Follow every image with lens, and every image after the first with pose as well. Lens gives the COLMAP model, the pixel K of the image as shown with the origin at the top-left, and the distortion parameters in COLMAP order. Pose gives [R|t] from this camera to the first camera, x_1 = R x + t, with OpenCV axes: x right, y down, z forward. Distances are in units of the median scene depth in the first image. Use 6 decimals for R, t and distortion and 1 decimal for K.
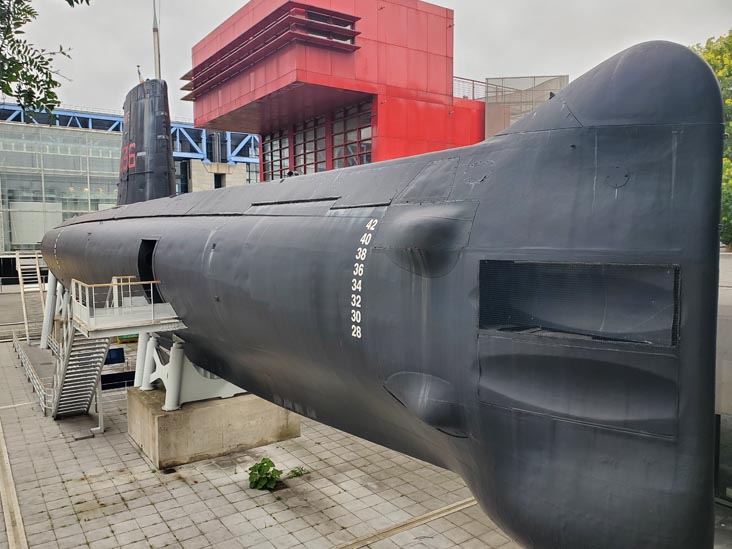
lens RADIAL K [[582.0, 0, 366.0], [0, 582.0, 274.5], [0, 0, 1]] dist [0.043048, -0.003658]
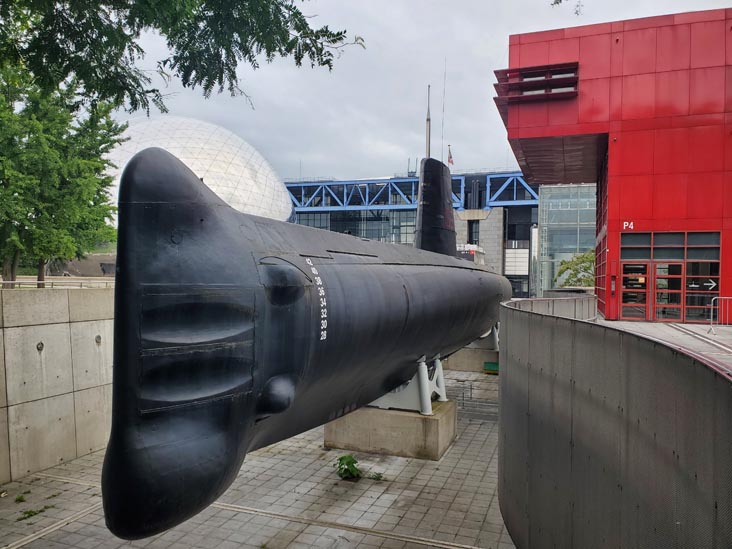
lens RADIAL K [[582.0, 0, 366.0], [0, 582.0, 274.5], [0, 0, 1]] dist [0.043048, -0.003658]
pose [[0.592823, 0.013000, -0.805228, 0.831157], [-0.084042, 0.995409, -0.045803, -0.015015], [0.800935, 0.094826, 0.591194, 0.241159]]
